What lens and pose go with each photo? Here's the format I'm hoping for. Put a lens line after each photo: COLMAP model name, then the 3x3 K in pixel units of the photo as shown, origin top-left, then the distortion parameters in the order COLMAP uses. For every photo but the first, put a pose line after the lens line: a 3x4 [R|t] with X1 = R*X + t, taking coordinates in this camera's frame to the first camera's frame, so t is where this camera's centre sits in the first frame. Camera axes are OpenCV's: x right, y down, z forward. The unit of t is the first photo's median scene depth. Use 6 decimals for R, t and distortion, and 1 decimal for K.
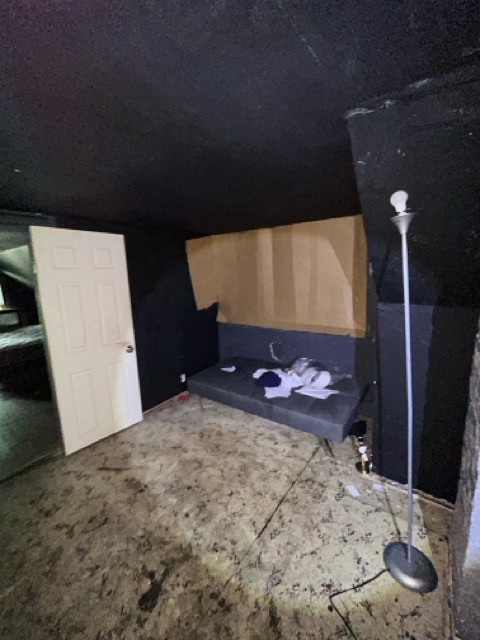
lens RADIAL K [[262.4, 0, 240.0], [0, 262.4, 320.0], [0, 0, 1]] dist [-0.003058, -0.000042]
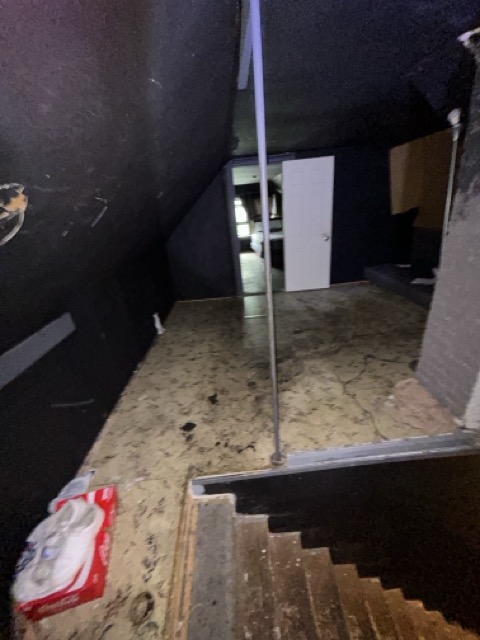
lens RADIAL K [[262.4, 0, 240.0], [0, 262.4, 320.0], [0, 0, 1]] dist [-0.003058, -0.000042]
pose [[0.637980, 0.281732, -0.716665, 0.578436], [-0.058970, 0.945811, 0.319318, 0.114925], [0.767792, -0.161457, 0.620022, -0.502650]]
